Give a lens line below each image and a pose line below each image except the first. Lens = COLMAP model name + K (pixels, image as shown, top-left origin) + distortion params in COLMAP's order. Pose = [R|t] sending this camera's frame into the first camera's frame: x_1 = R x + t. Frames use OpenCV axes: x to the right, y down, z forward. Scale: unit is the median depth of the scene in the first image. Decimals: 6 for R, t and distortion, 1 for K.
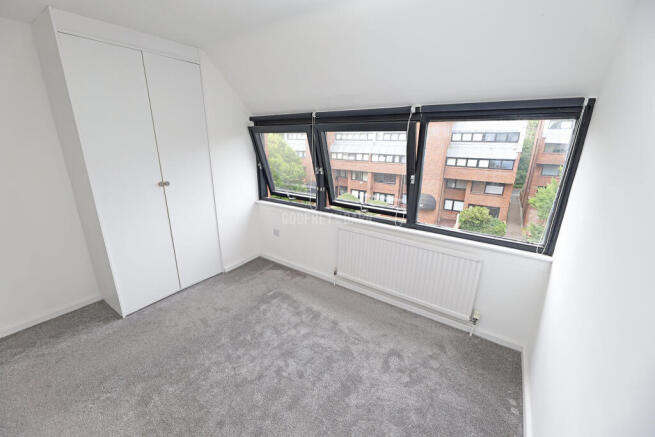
lens RADIAL K [[260.7, 0, 327.5], [0, 260.7, 218.5], [0, 0, 1]] dist [0.000891, -0.000010]
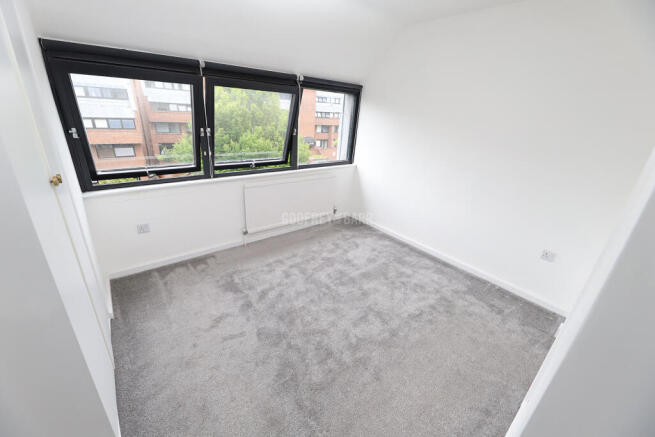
lens RADIAL K [[262.5, 0, 327.5], [0, 262.5, 218.5], [0, 0, 1]] dist [-0.017427, -0.000142]
pose [[0.272785, -0.358951, 0.892604, -0.756644], [0.223808, 0.926013, 0.303989, -0.082142], [-0.935681, 0.116848, 0.332939, 0.338374]]
